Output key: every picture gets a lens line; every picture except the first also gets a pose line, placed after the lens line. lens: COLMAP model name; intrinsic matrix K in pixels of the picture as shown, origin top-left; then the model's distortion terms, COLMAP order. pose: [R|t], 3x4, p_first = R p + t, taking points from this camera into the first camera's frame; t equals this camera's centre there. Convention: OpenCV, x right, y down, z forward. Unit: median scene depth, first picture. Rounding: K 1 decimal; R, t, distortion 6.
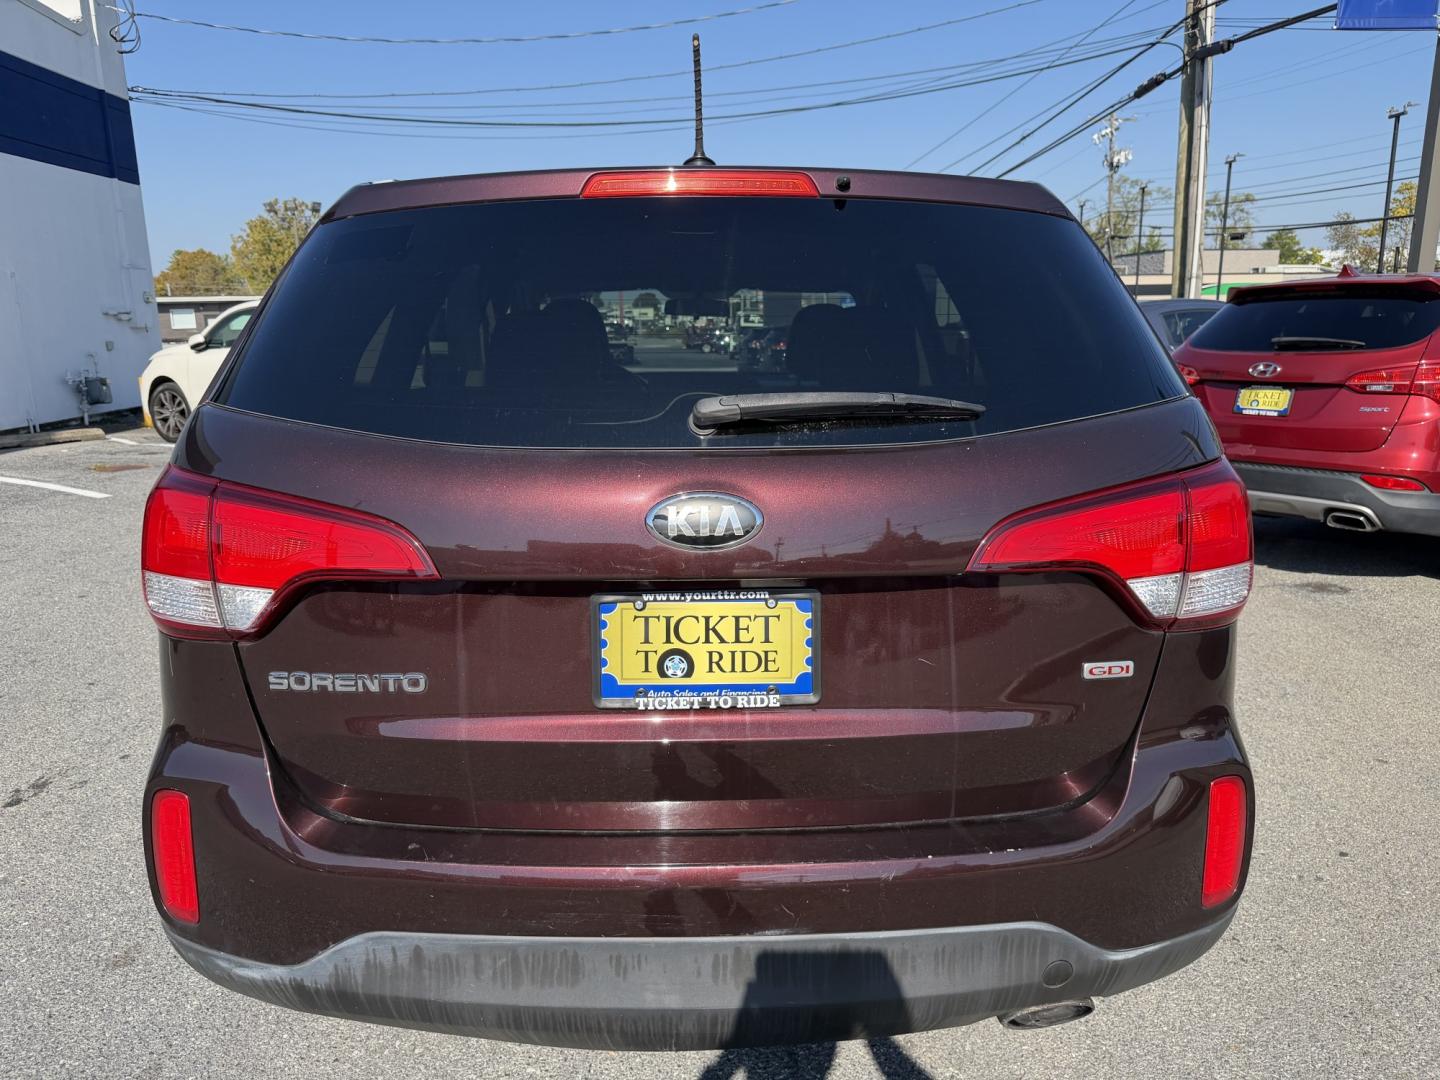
lens RADIAL K [[1065.7, 0, 719.2], [0, 1065.7, 549.4], [0, 0, 1]] dist [0.003904, -0.004601]
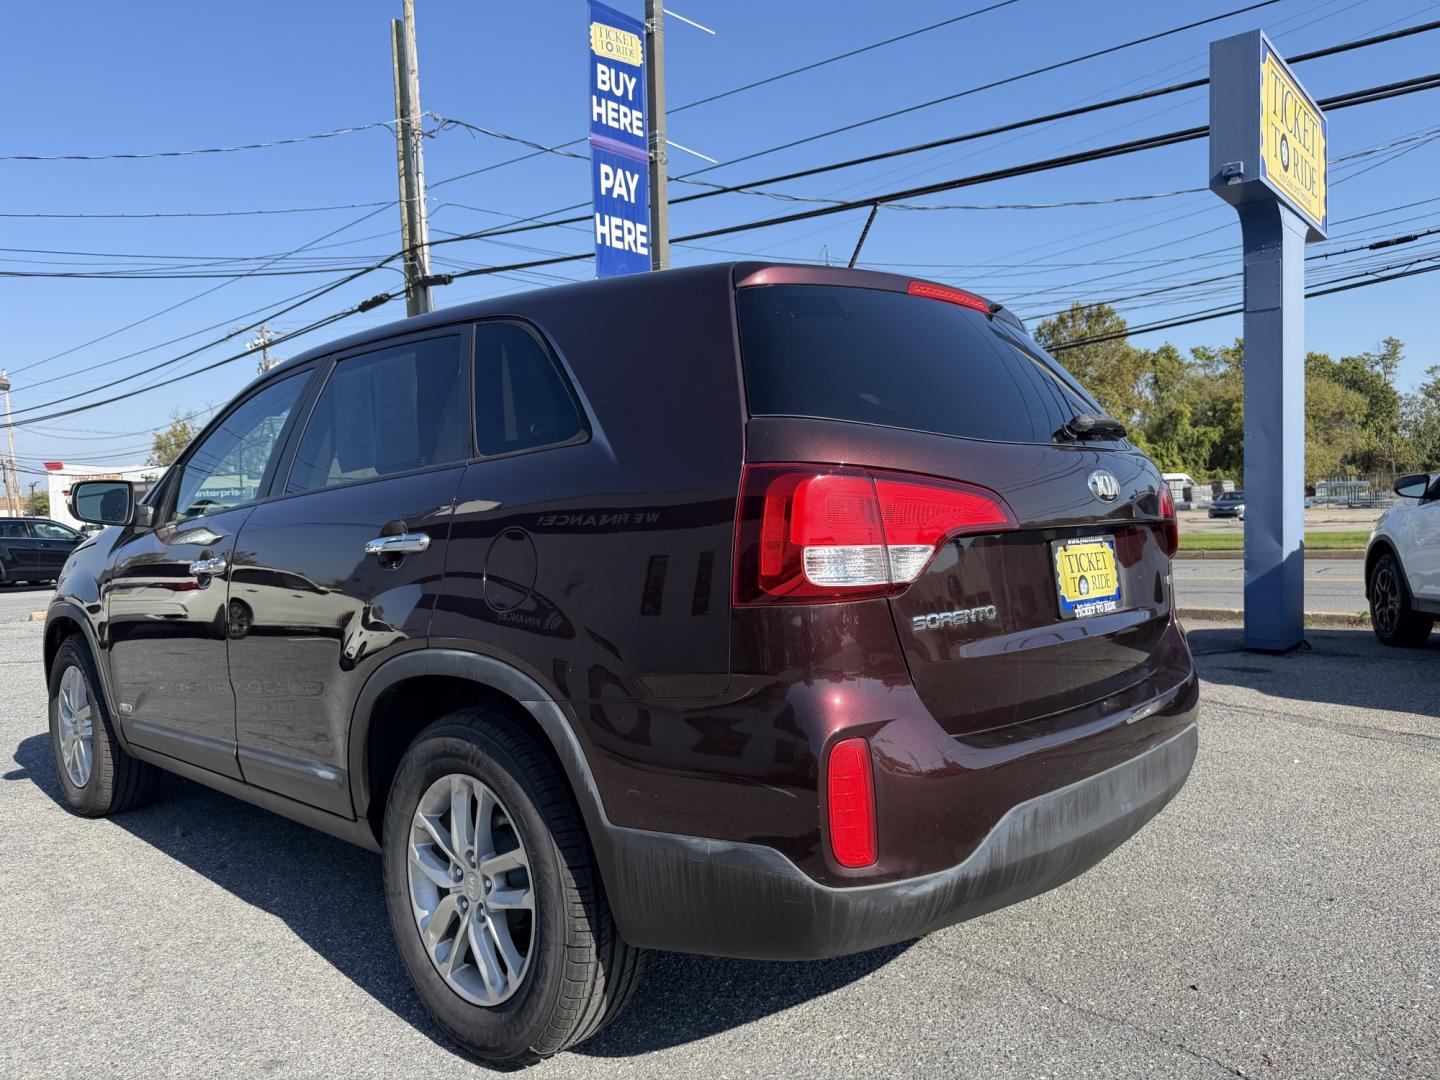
lens RADIAL K [[1065.7, 0, 713.5], [0, 1065.7, 541.6], [0, 0, 1]] dist [0.003904, -0.004601]
pose [[0.693234, -0.024409, 0.720299, -1.466435], [0.168095, 0.977339, -0.128660, 0.149935], [-0.700836, 0.210270, 0.681627, 0.310386]]
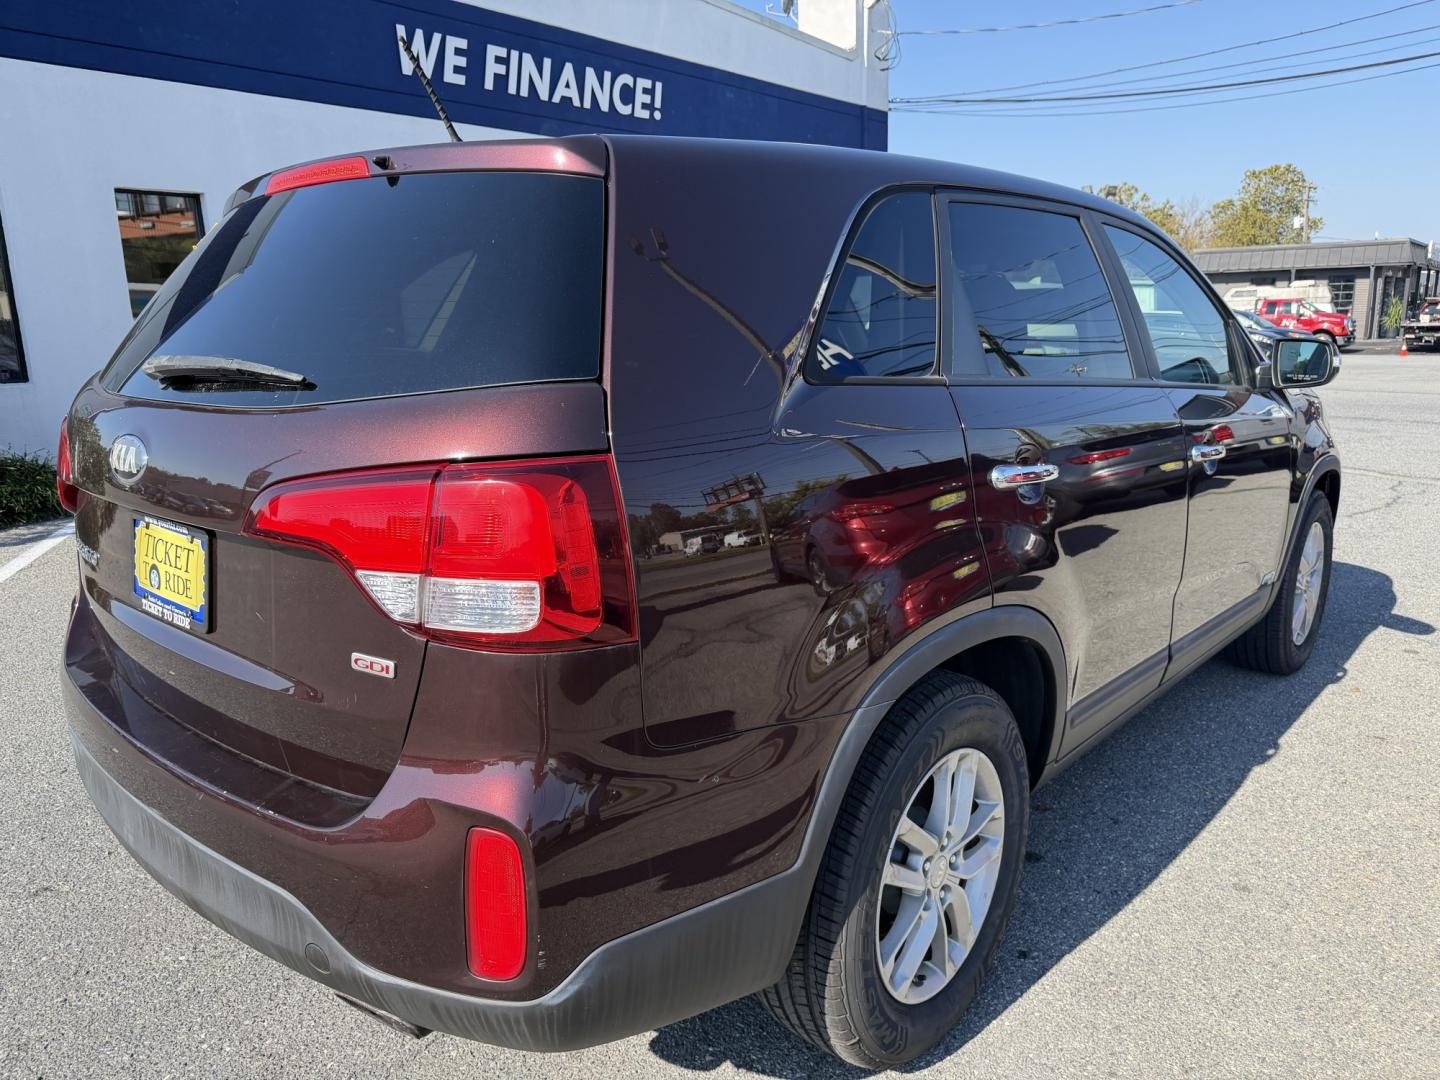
lens RADIAL K [[1065.7, 0, 721.7], [0, 1065.7, 540.0], [0, 0, 1]] dist [0.003904, -0.004601]
pose [[0.731612, 0.141979, -0.666772, 1.208226], [-0.138810, 0.988607, 0.058200, -0.092615], [0.667439, 0.049975, 0.742985, 0.511998]]
